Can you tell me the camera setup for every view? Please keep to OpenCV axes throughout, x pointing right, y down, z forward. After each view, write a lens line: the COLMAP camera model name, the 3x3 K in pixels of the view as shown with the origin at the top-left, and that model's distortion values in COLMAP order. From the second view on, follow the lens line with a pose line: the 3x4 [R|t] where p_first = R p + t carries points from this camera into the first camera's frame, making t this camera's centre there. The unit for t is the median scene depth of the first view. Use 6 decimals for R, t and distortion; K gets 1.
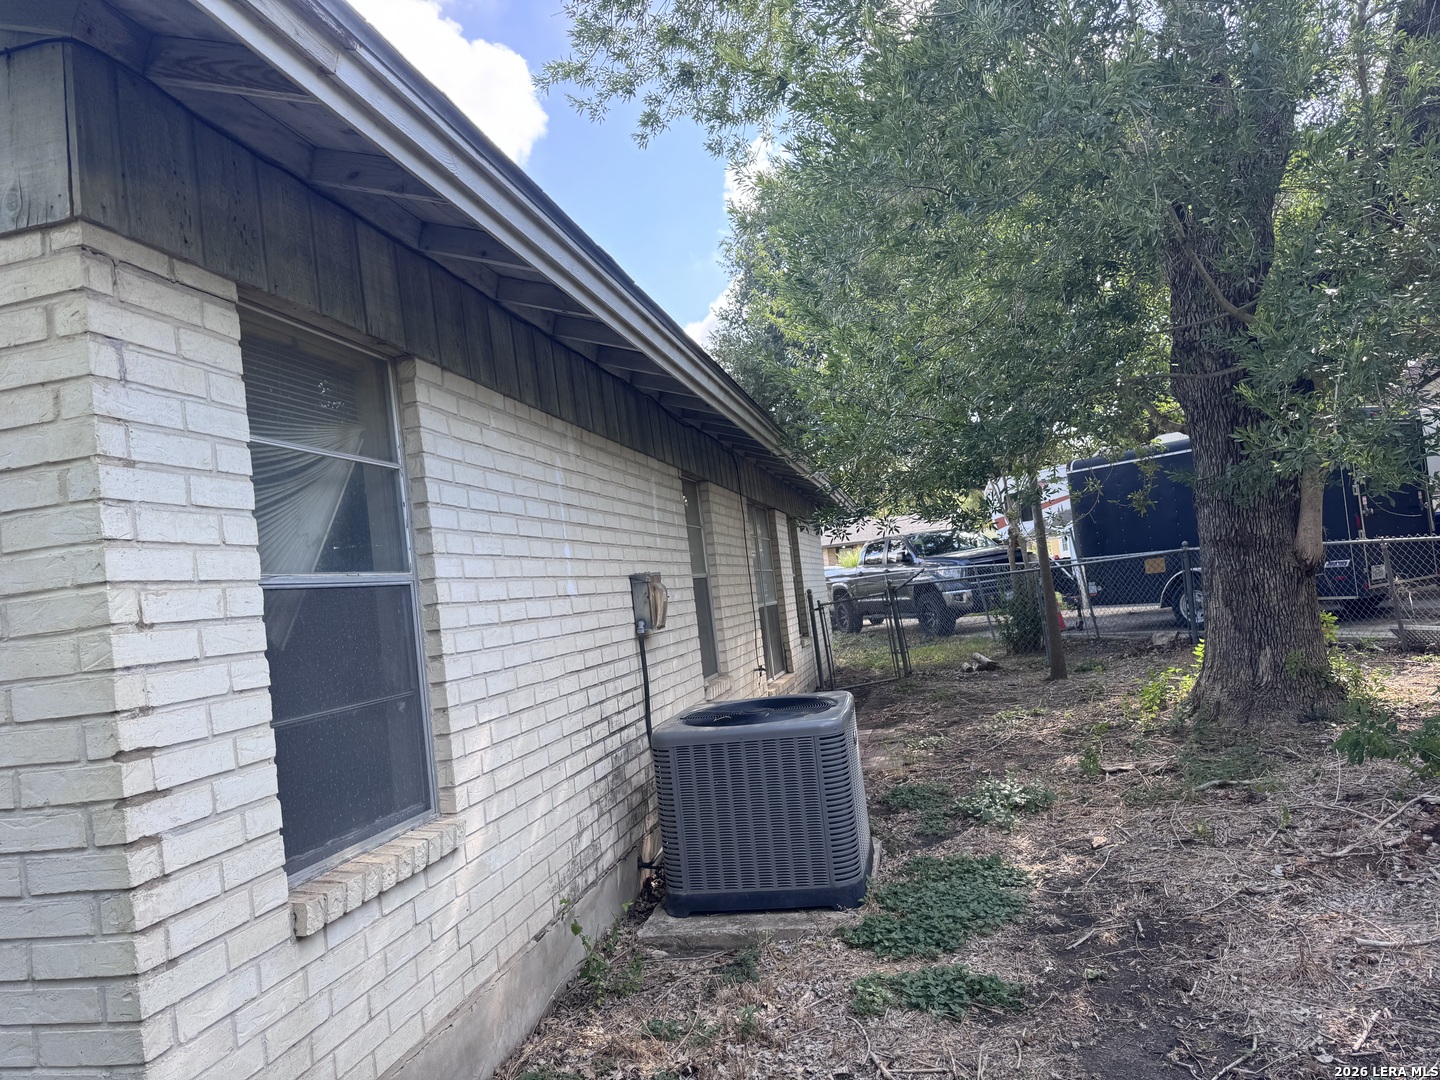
lens RADIAL K [[997.2, 0, 715.8], [0, 997.2, 539.9], [0, 0, 1]] dist [0.041602, -0.049214]
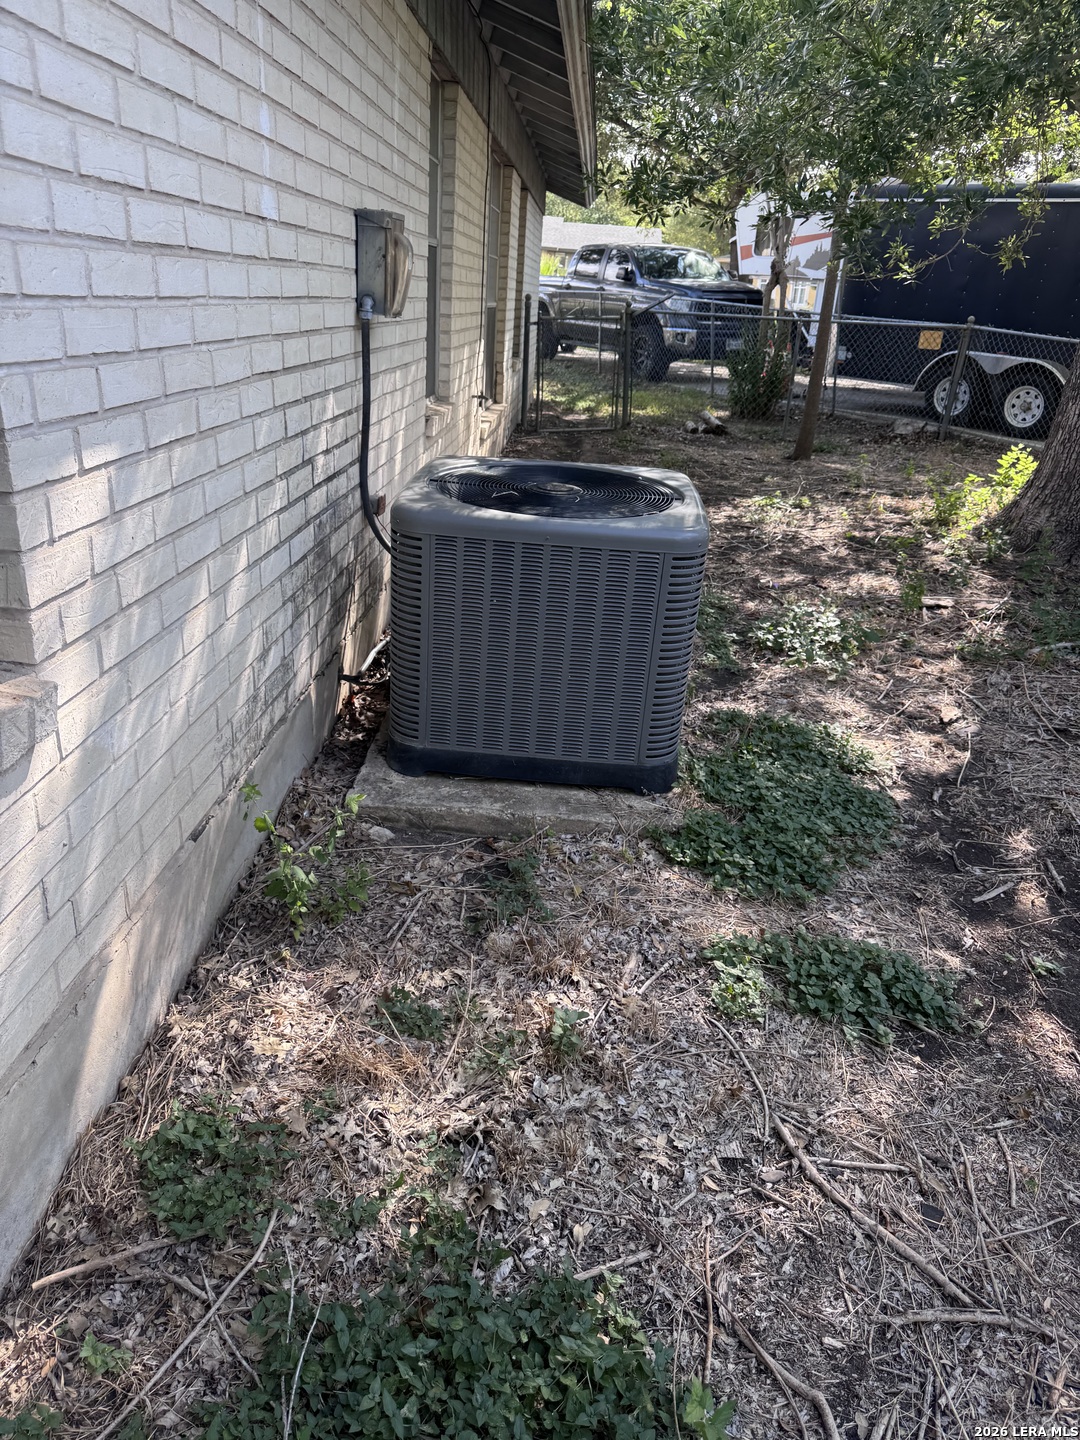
lens RADIAL K [[997.2, 0, 551.3], [0, 997.2, 734.6], [0, 0, 1]] dist [0.041602, -0.049214]
pose [[0.971485, 0.092424, 0.218343, -0.089530], [-0.180433, 0.885620, 0.427927, 0.041990], [-0.153818, -0.455121, 0.877043, 0.390407]]
